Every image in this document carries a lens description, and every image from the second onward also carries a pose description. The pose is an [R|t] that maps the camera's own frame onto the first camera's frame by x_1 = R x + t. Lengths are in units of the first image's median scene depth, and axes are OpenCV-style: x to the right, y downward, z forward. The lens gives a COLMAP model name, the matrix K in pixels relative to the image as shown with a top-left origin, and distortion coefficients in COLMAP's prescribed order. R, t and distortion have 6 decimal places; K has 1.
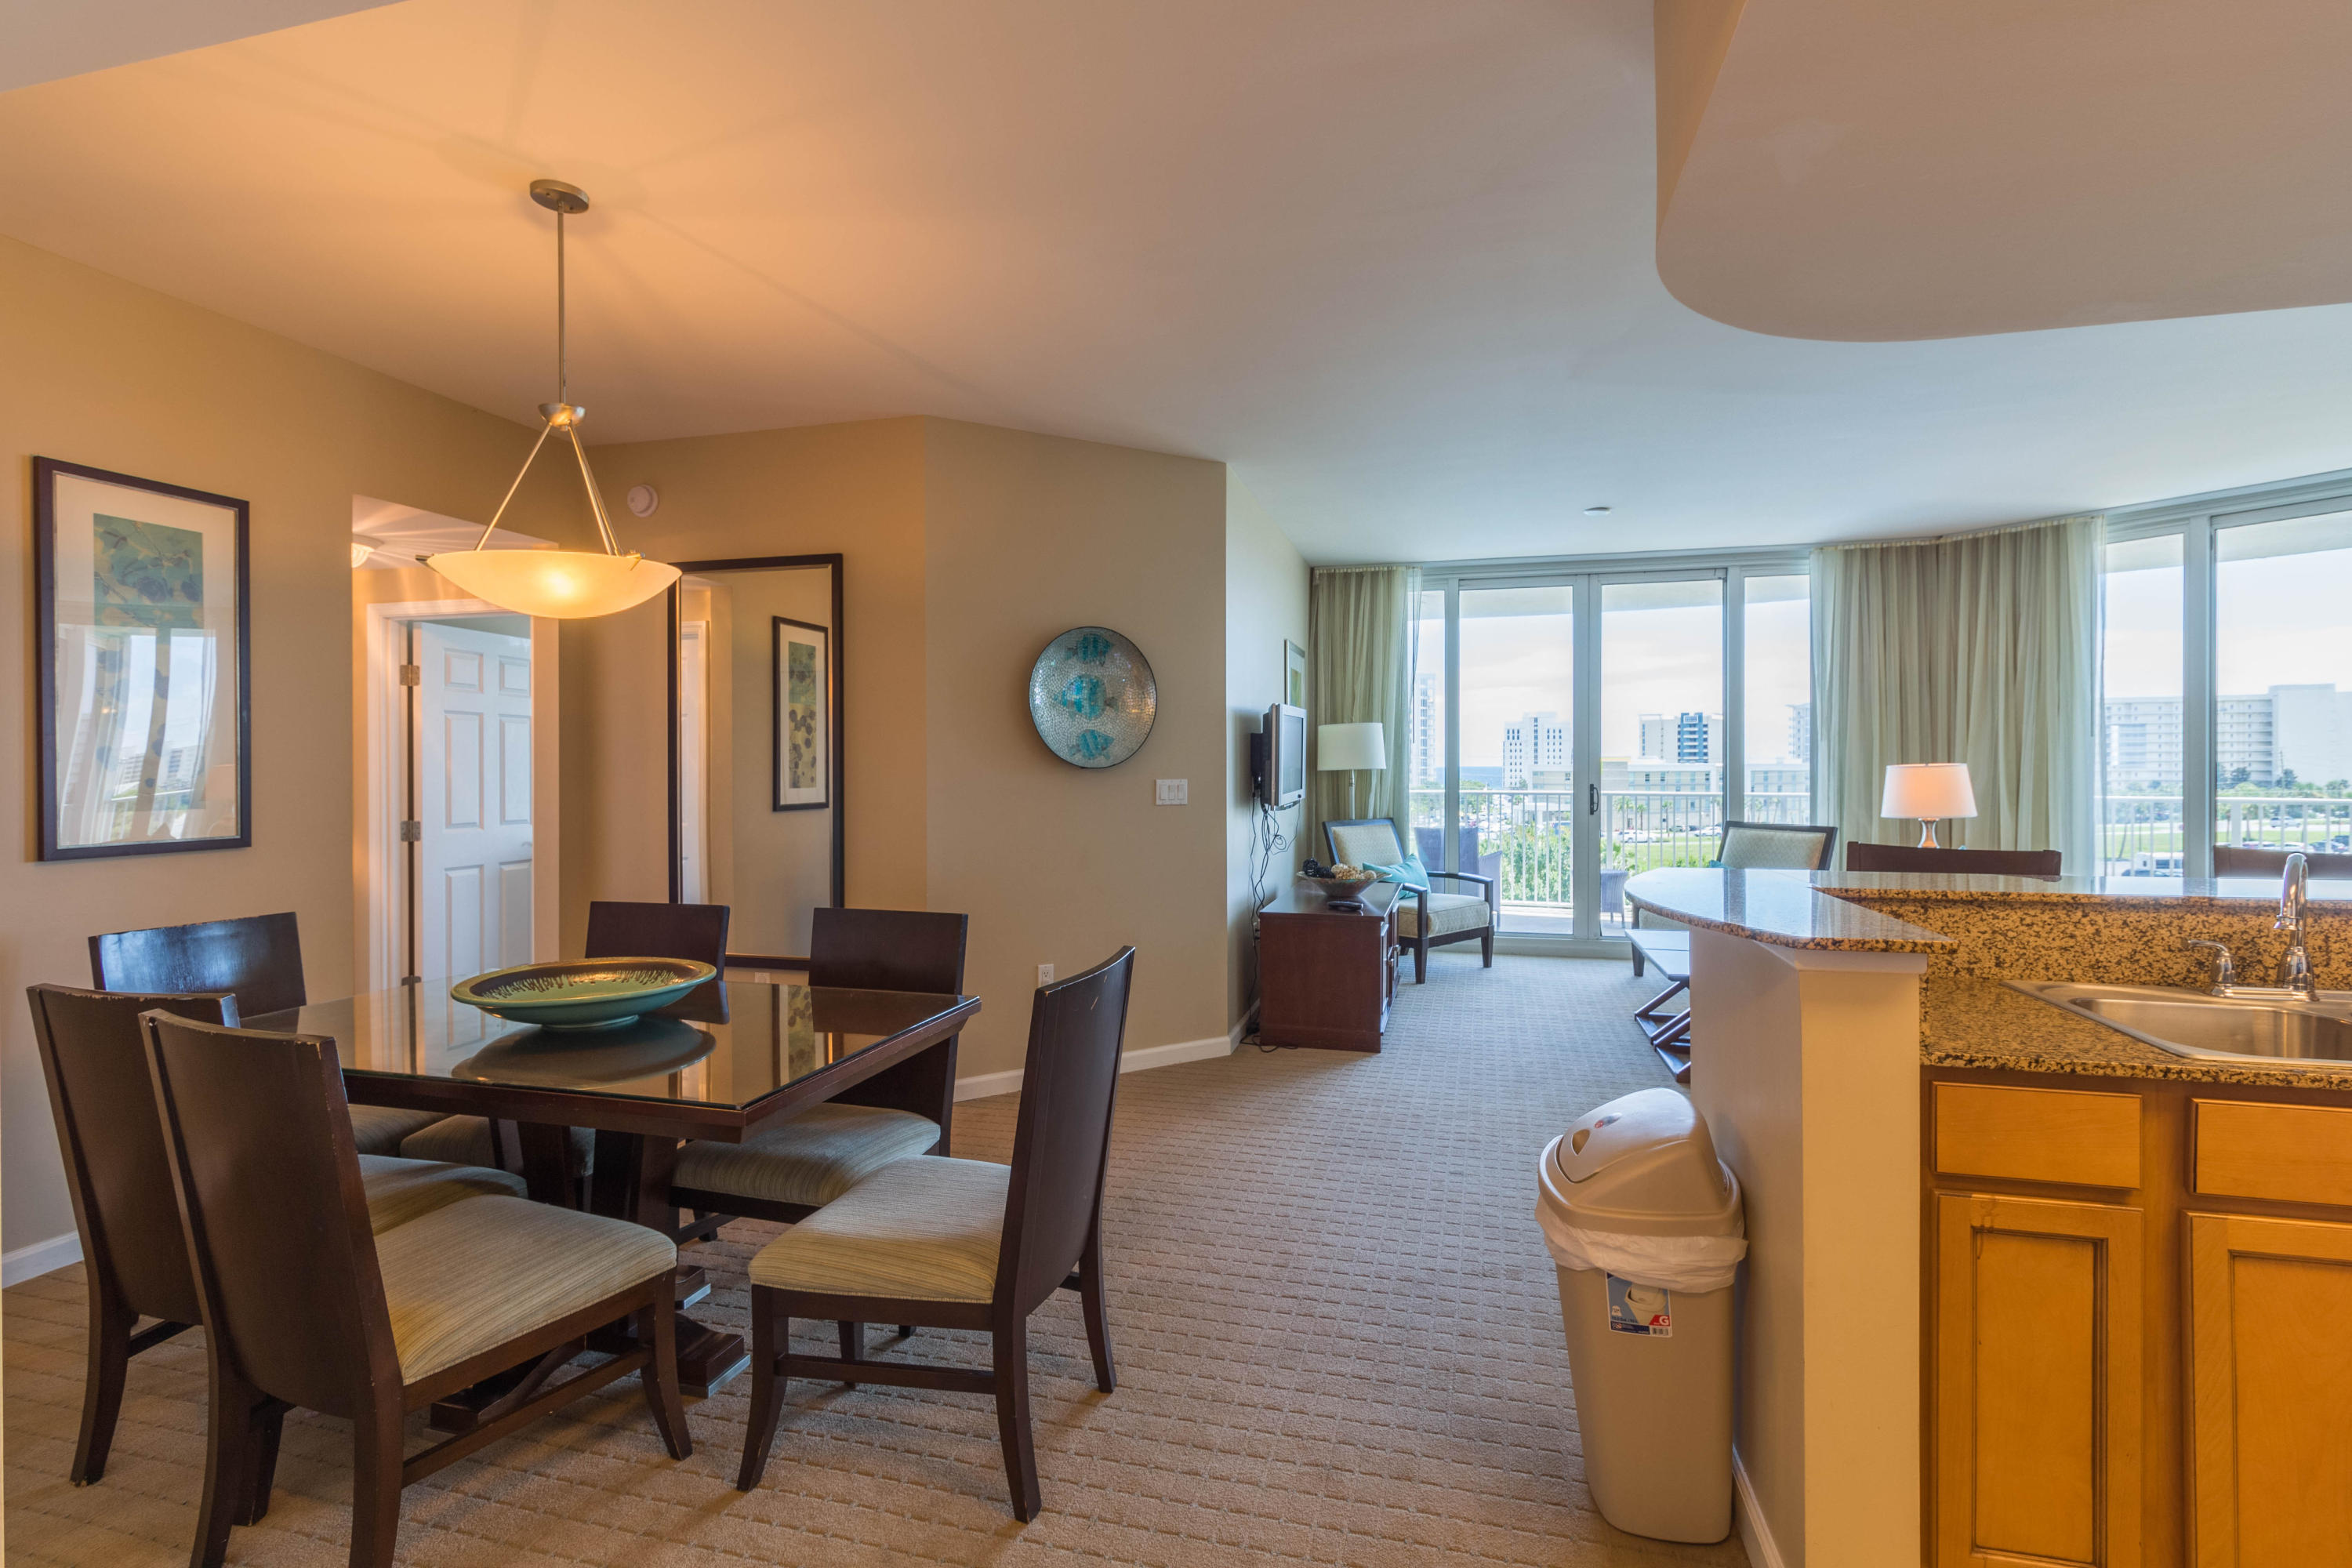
lens RADIAL K [[1086.5, 0, 1175.1], [0, 1086.5, 772.3], [0, 0, 1]] dist [0.003392, 0.000691]
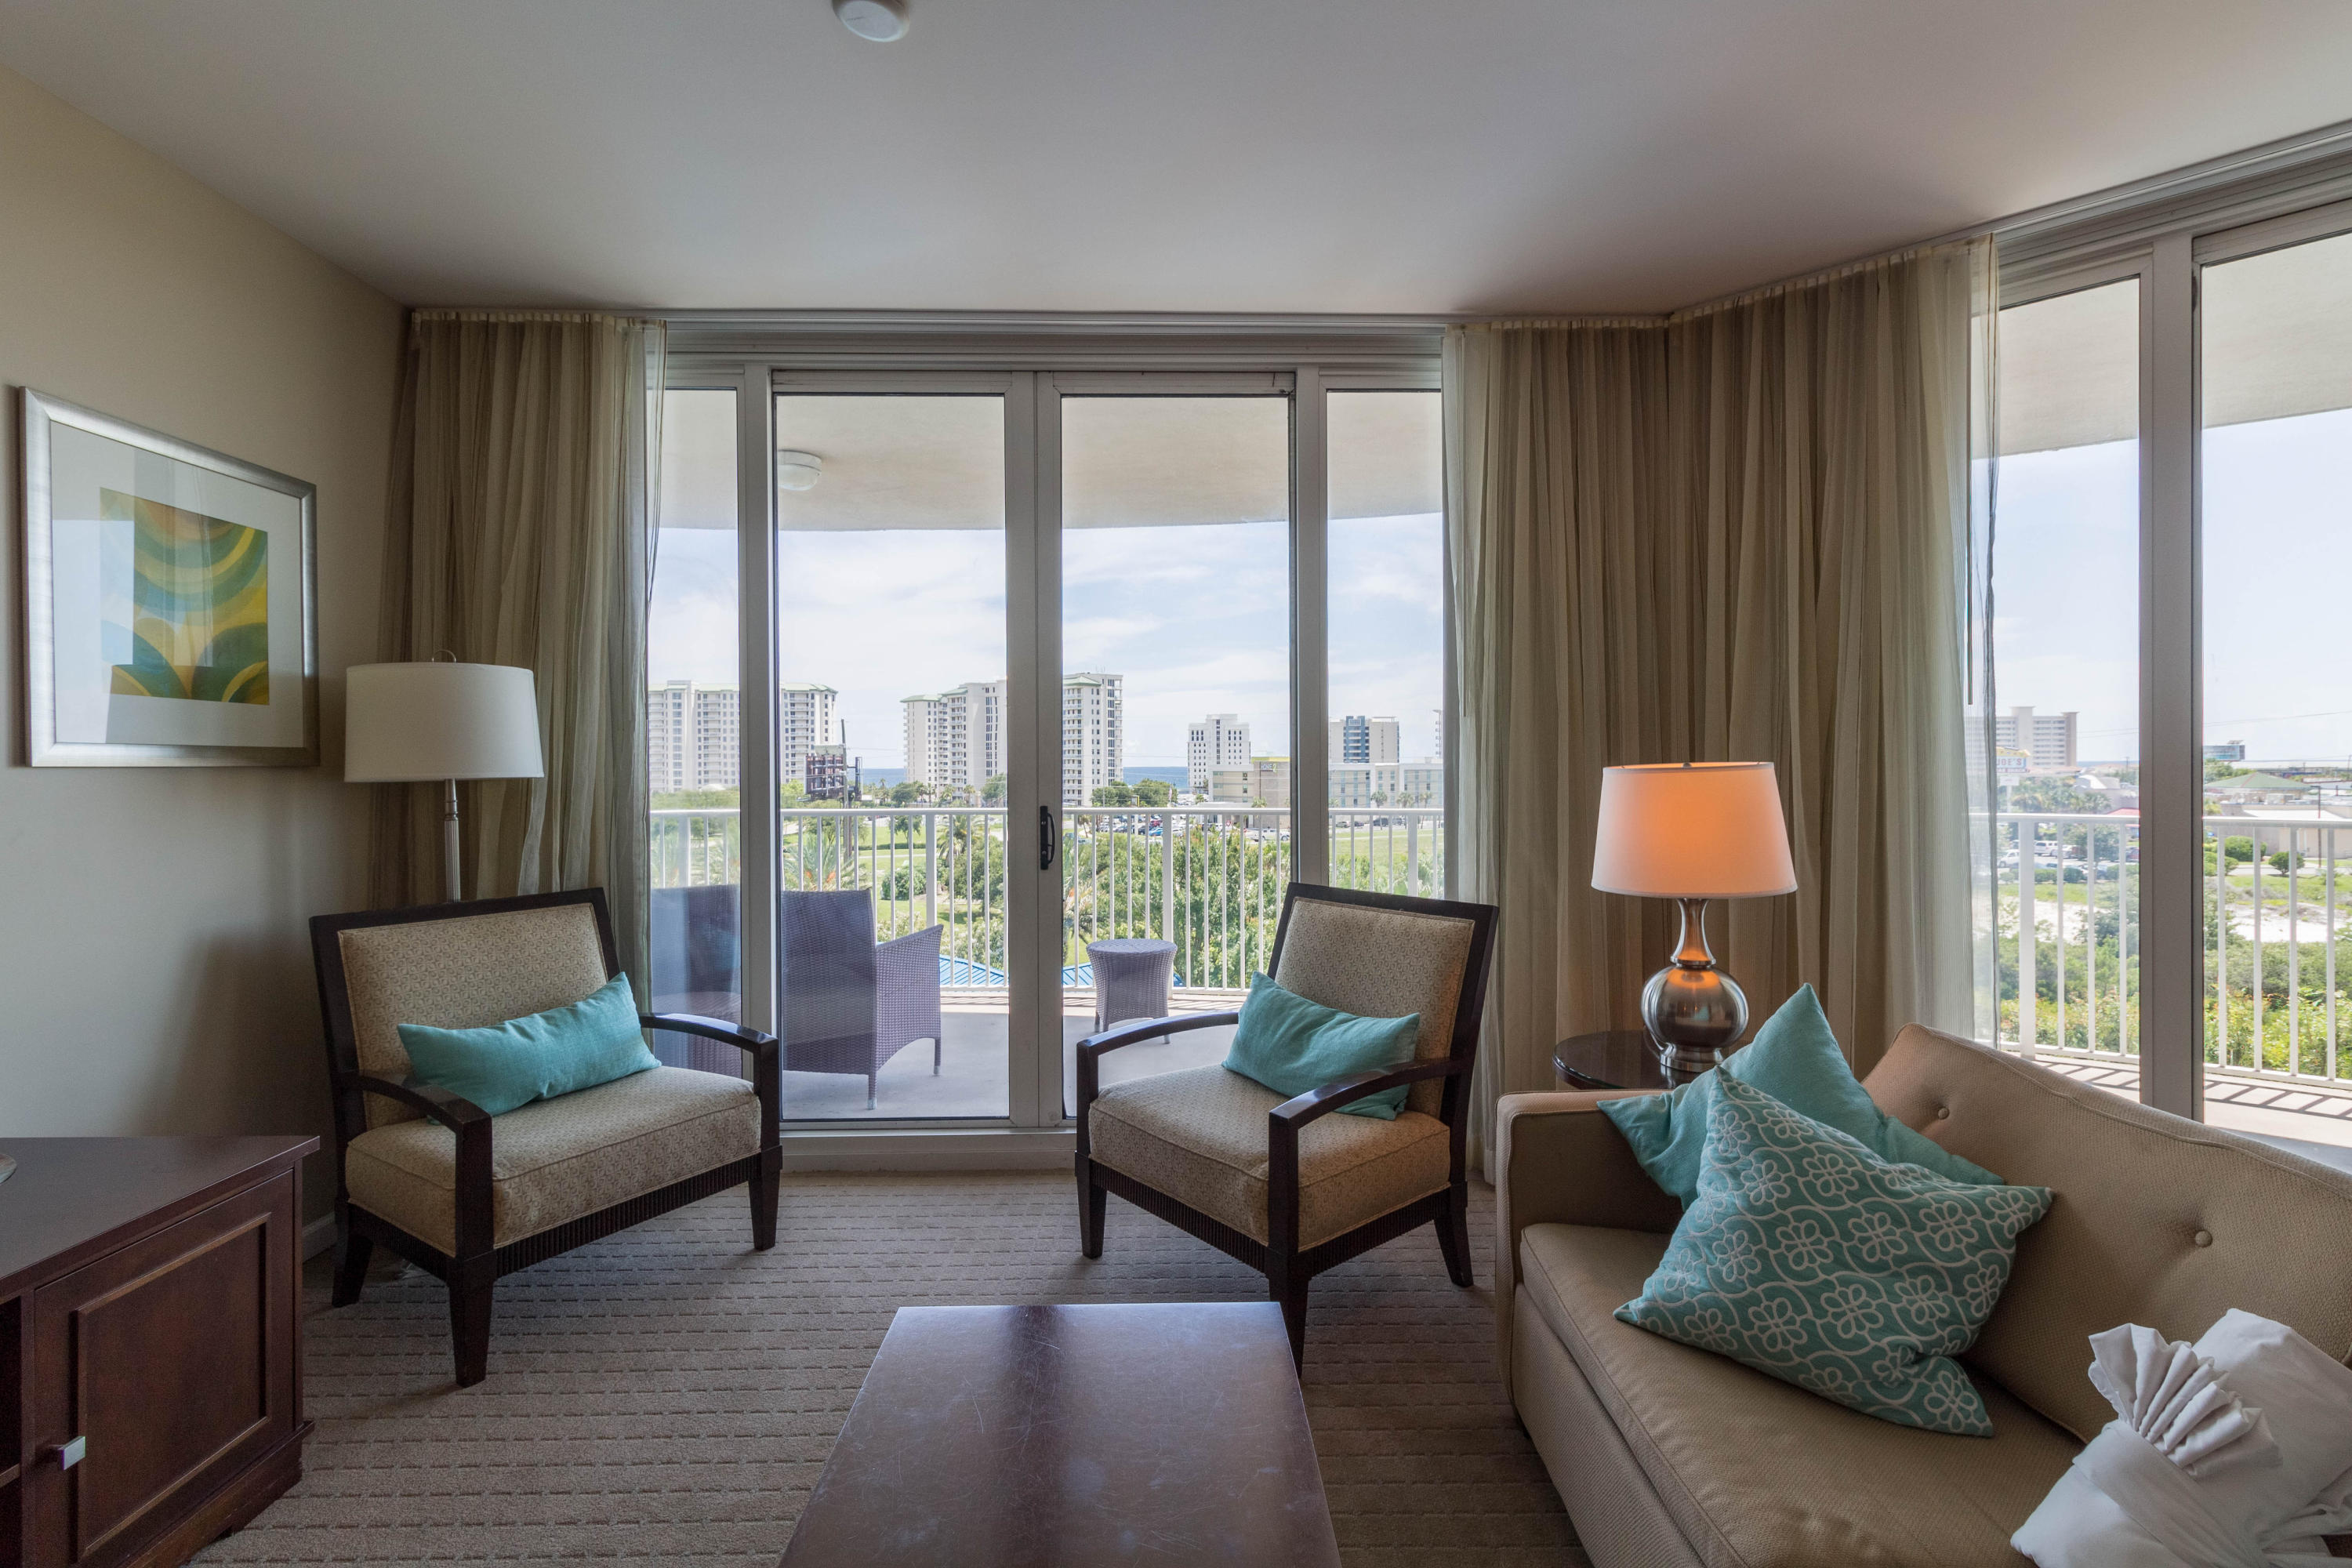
lens RADIAL K [[1089.8, 0, 1183.7], [0, 1089.8, 766.1], [0, 0, 1]] dist [0.003387, 0.000117]
pose [[0.959395, -0.002794, 0.282052, 0.446410], [0.004553, 0.999974, -0.005580, -0.006421], [-0.282029, 0.006638, 0.959383, 0.754593]]
